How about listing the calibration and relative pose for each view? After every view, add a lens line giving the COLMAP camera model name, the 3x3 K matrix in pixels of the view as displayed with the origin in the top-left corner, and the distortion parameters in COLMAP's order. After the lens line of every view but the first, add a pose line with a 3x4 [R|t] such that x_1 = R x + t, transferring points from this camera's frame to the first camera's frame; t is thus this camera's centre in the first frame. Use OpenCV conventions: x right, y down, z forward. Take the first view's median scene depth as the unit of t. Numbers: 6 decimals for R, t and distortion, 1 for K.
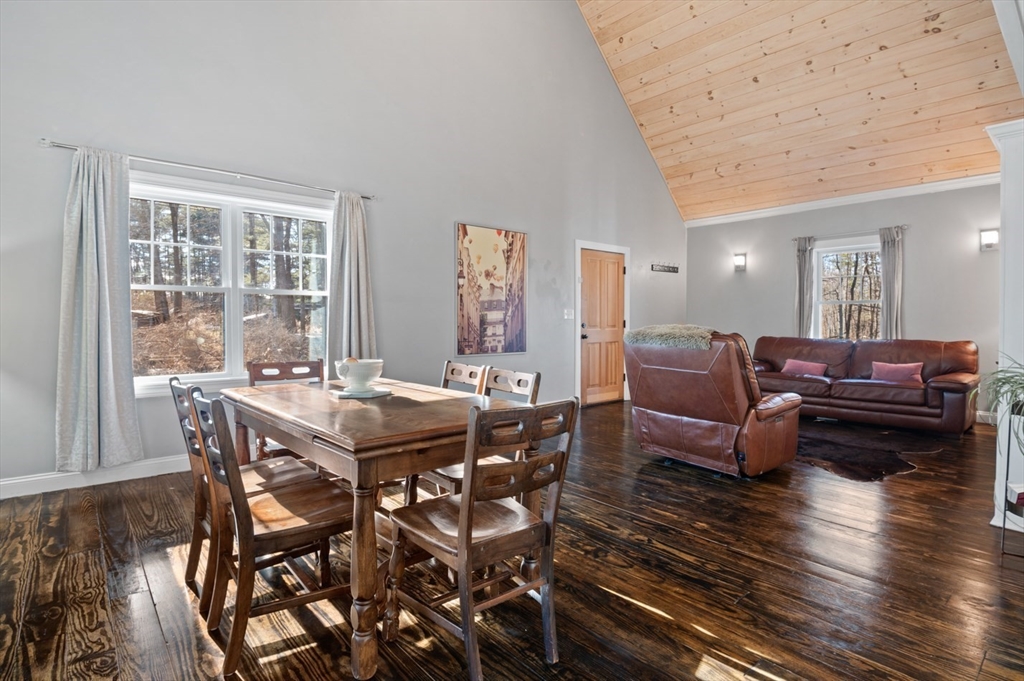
lens RADIAL K [[511.8, 0, 517.3], [0, 511.8, 320.2], [0, 0, 1]] dist [-0.001236, -0.000316]
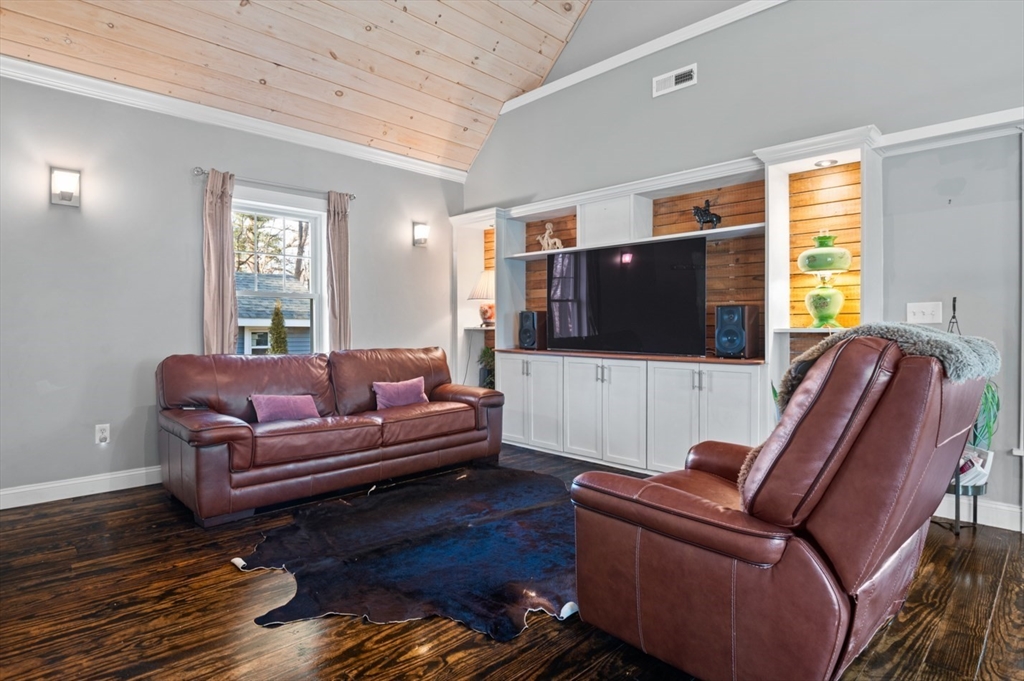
lens RADIAL K [[562.4, 0, 512.0], [0, 562.4, 340.5], [0, 0, 1]] dist [-0.024756, -0.000826]
pose [[-0.047032, -0.020447, 0.998684, -0.066087], [-0.002407, 0.999790, 0.020356, 0.008258], [-0.998890, -0.001446, -0.047071, 0.805322]]
